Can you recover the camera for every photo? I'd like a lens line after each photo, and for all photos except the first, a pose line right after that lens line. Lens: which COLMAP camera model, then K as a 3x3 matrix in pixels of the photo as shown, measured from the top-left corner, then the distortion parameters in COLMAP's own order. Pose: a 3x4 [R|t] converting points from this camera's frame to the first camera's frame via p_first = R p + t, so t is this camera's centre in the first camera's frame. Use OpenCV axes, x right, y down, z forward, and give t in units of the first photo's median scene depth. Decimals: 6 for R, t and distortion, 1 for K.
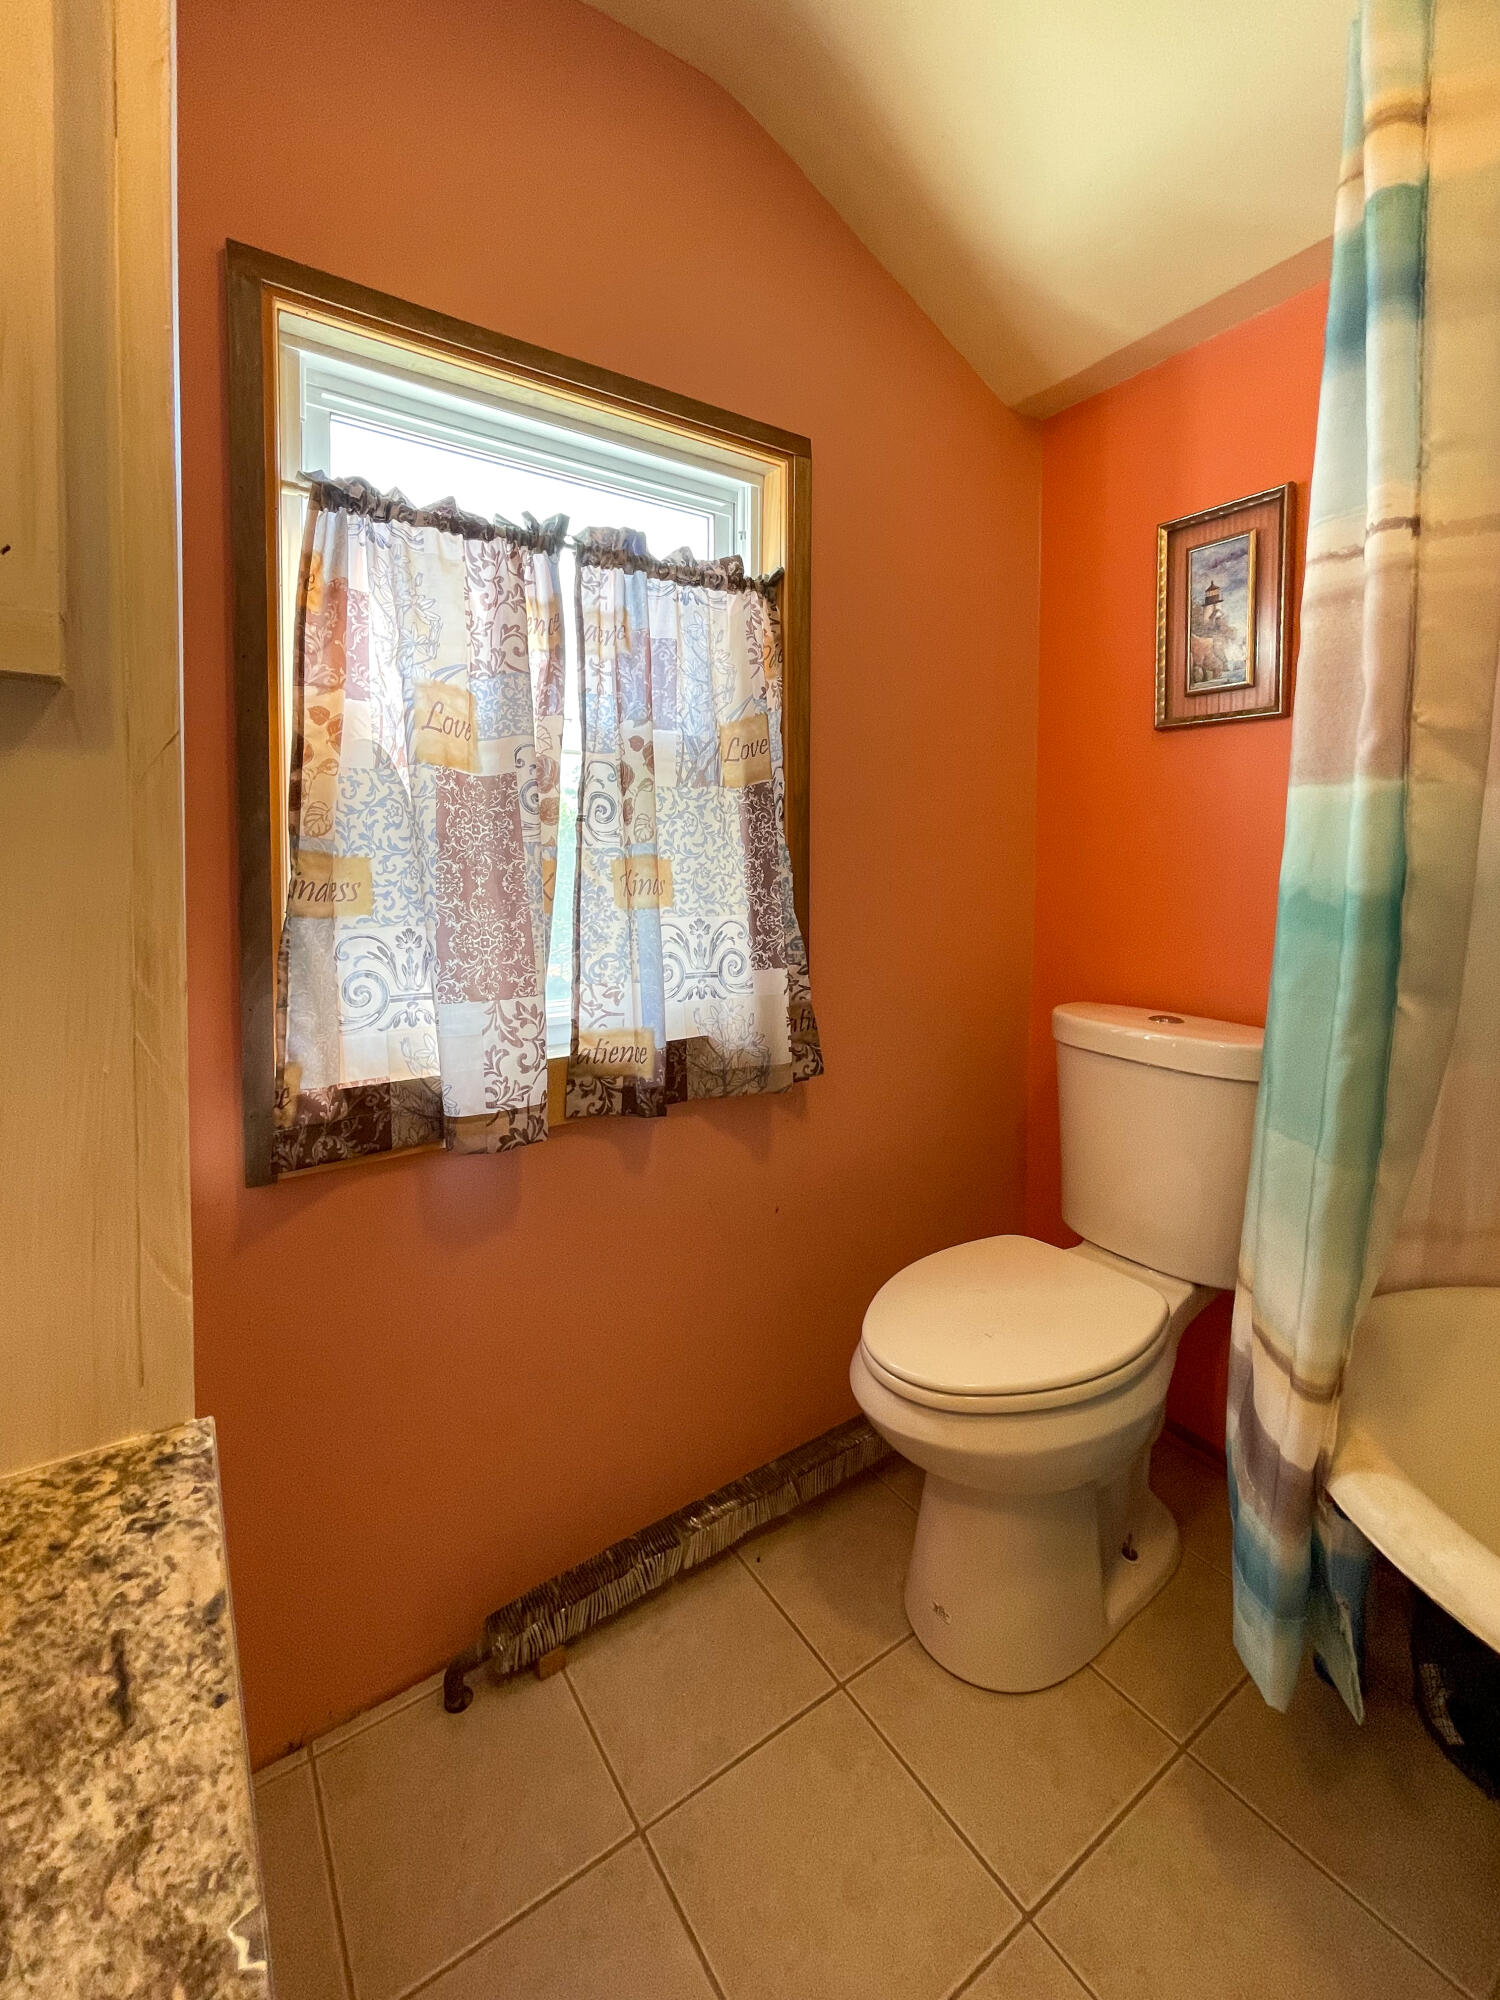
lens RADIAL K [[854.9, 0, 748.0], [0, 854.9, 908.1], [0, 0, 1]] dist [0.003883, -0.003218]
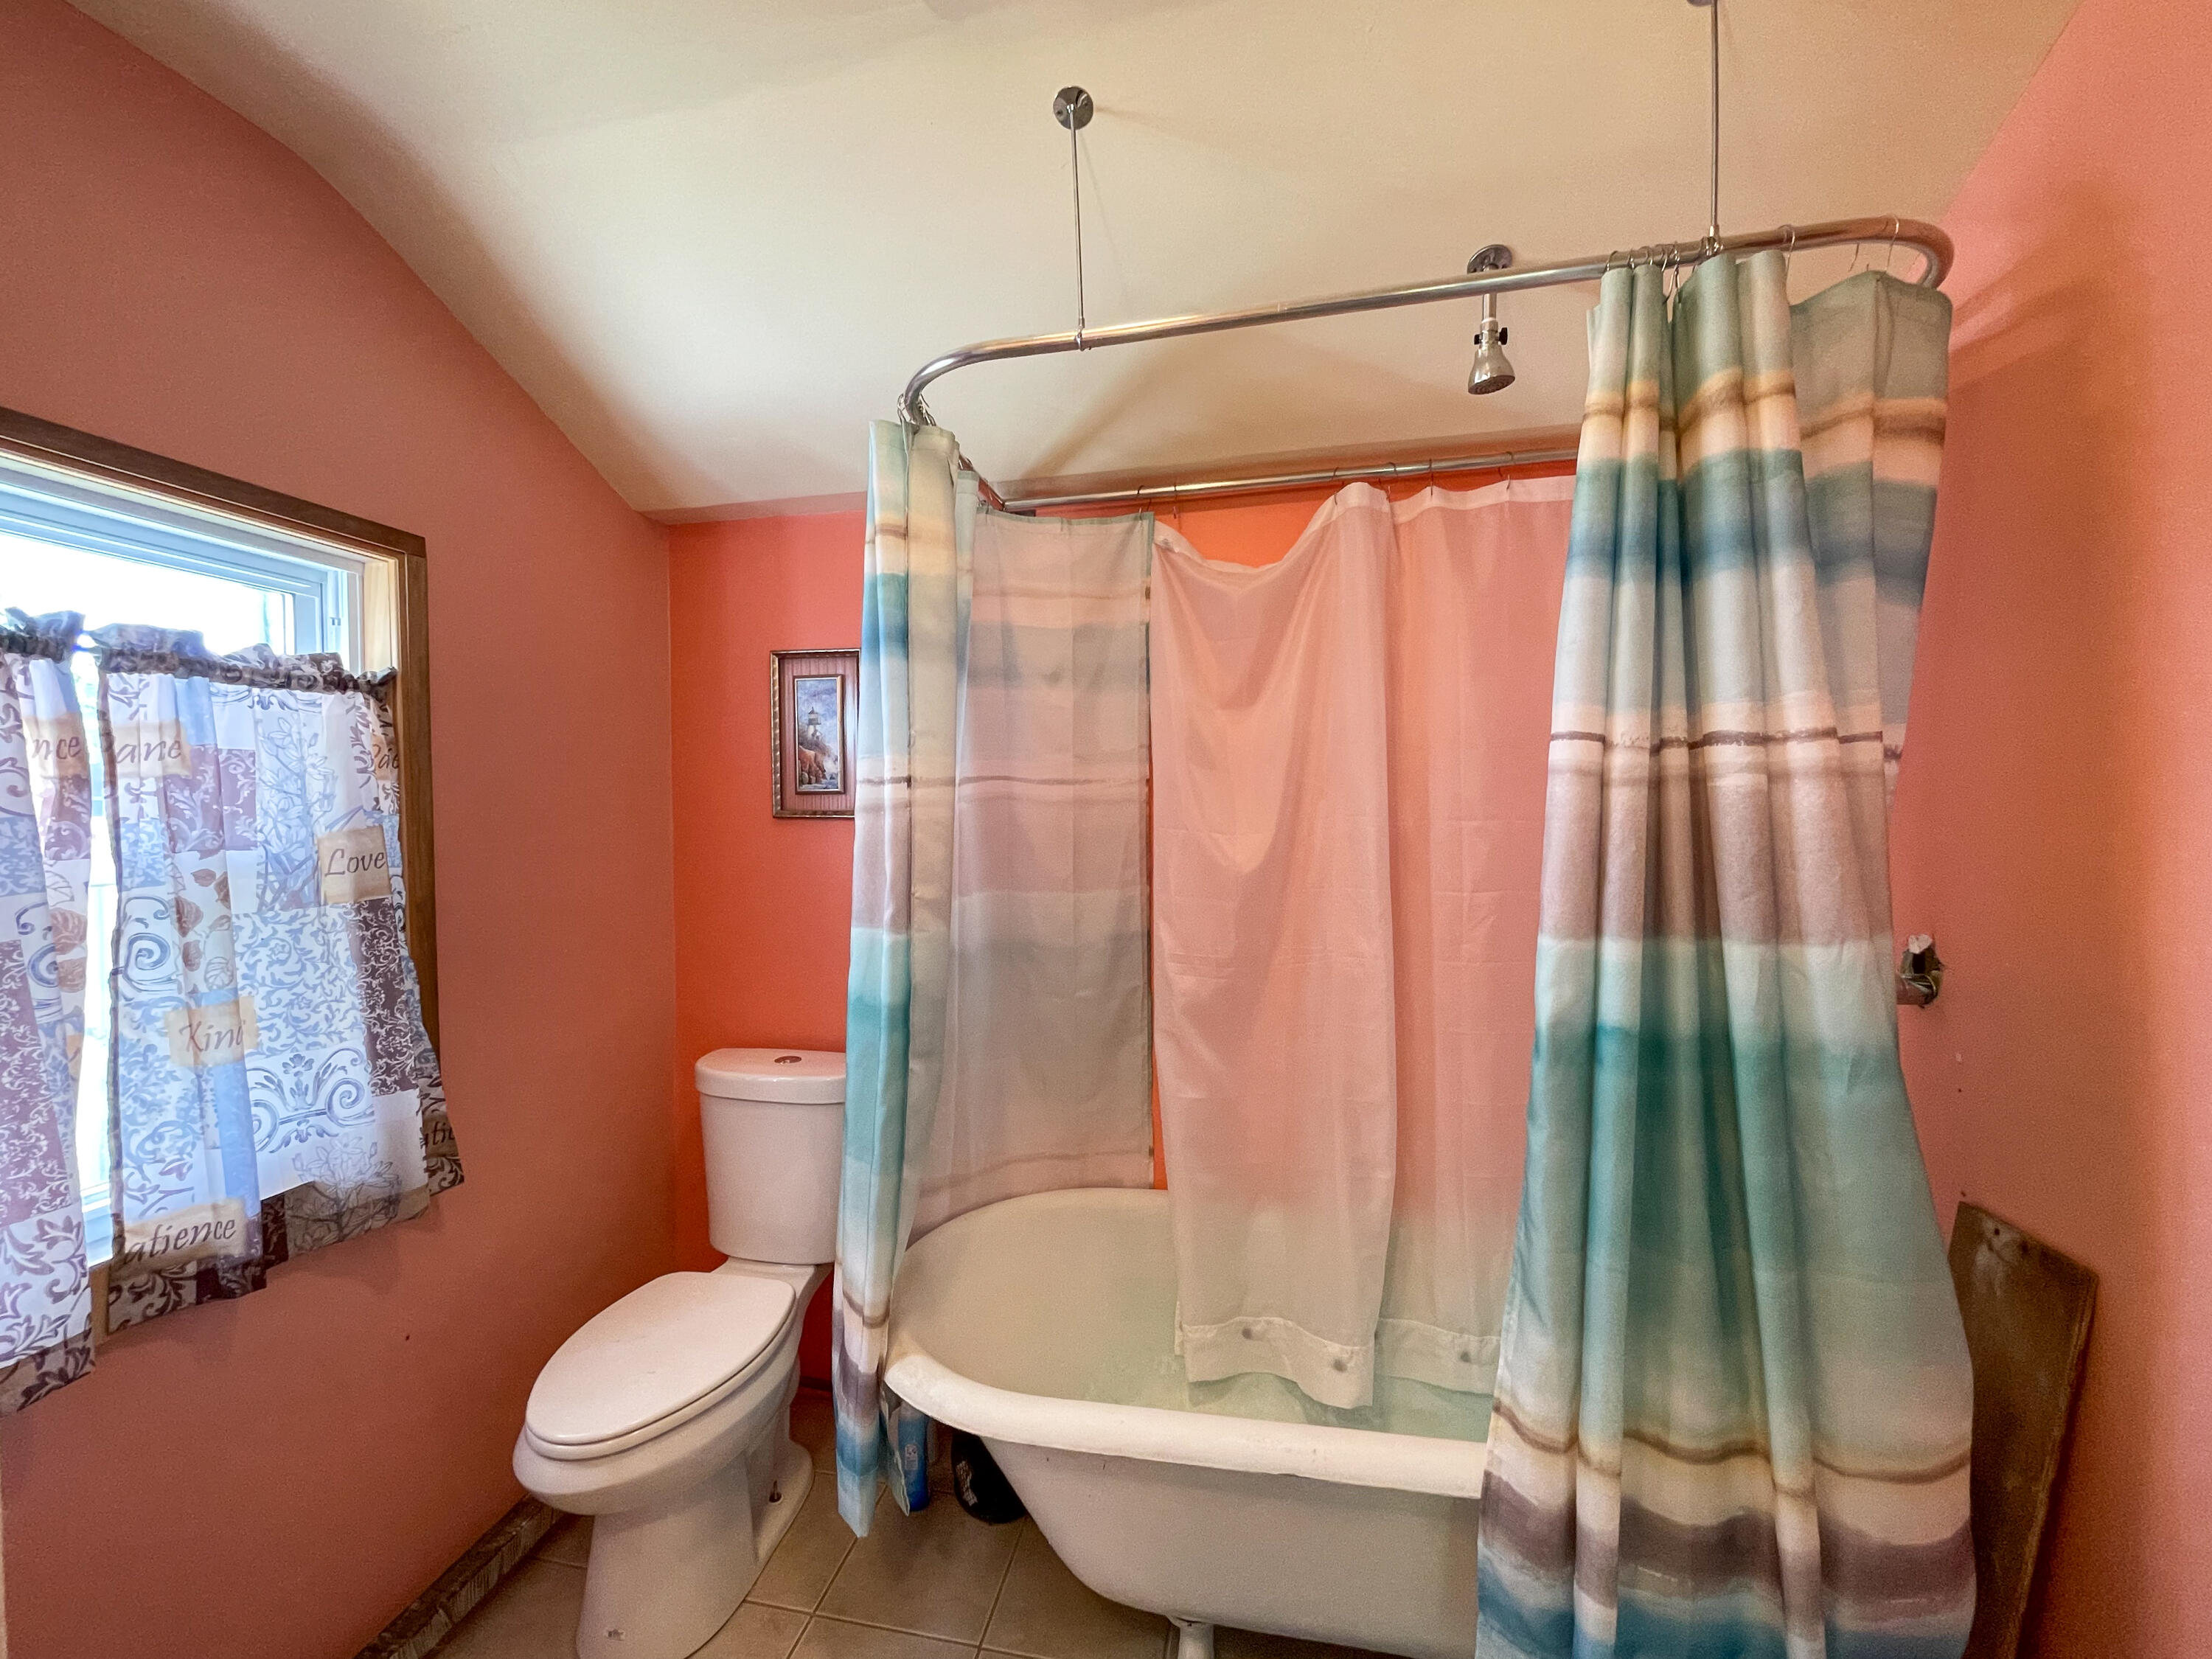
lens RADIAL K [[884.8, 0, 1101.5], [0, 884.8, 839.5], [0, 0, 1]] dist [-0.001416, -0.000428]
pose [[0.714523, -0.019057, 0.699352, -0.099525], [0.042262, 0.998979, -0.015957, -0.167343], [-0.698334, 0.040957, 0.714599, -0.295479]]
